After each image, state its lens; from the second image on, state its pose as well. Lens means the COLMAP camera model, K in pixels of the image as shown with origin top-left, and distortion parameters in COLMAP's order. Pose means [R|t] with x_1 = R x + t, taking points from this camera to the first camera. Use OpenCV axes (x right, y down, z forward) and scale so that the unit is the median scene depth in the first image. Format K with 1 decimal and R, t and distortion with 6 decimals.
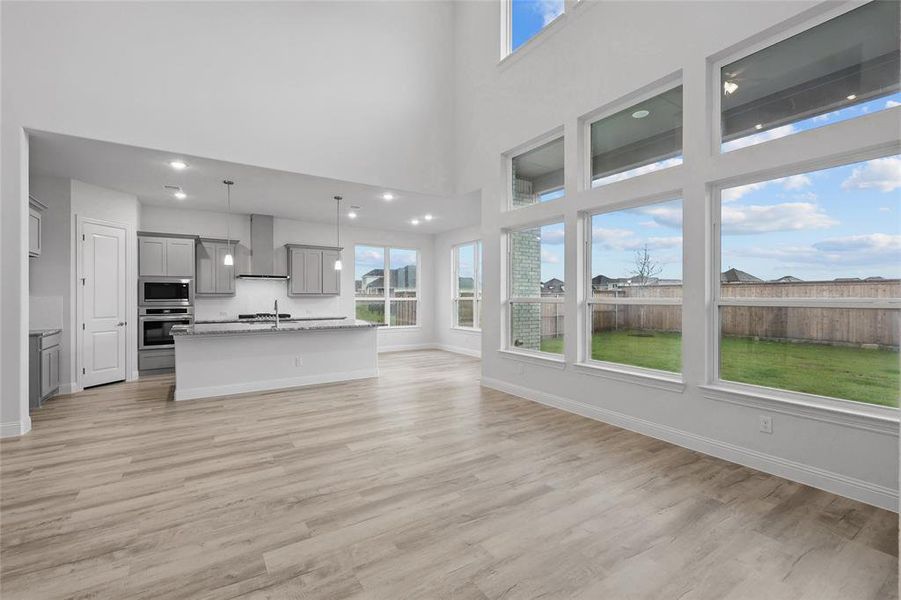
lens RADIAL K [[397.6, 0, 451.7], [0, 397.6, 296.1], [0, 0, 1]] dist [0.004701, 0.000011]
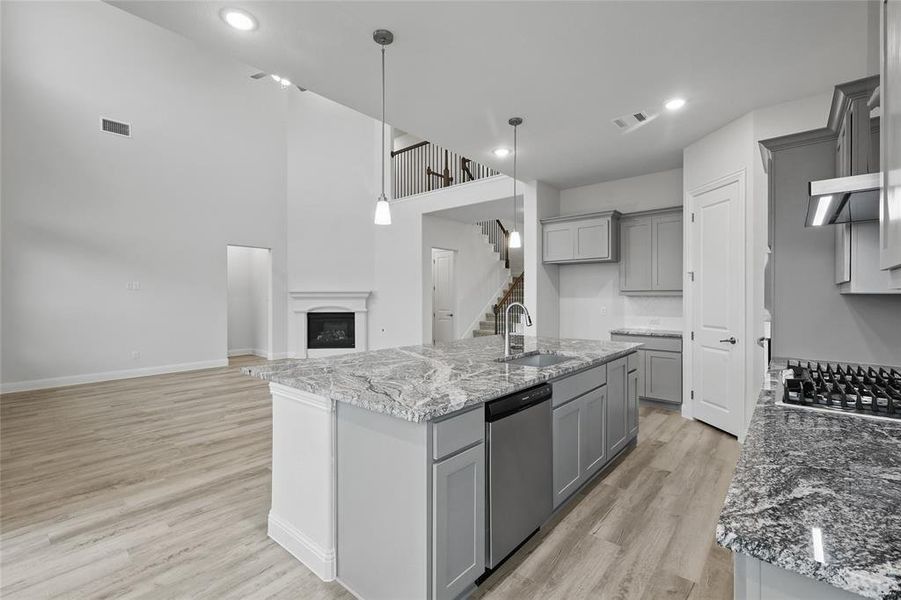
lens RADIAL K [[393.2, 0, 450.8], [0, 393.2, 297.4], [0, 0, 1]] dist [0.001201, 0.000619]
pose [[-0.960399, 0.002508, -0.278618, -0.242124], [0.002941, 0.999995, -0.001138, 0.003380], [0.278614, -0.001913, -0.960401, 1.378338]]
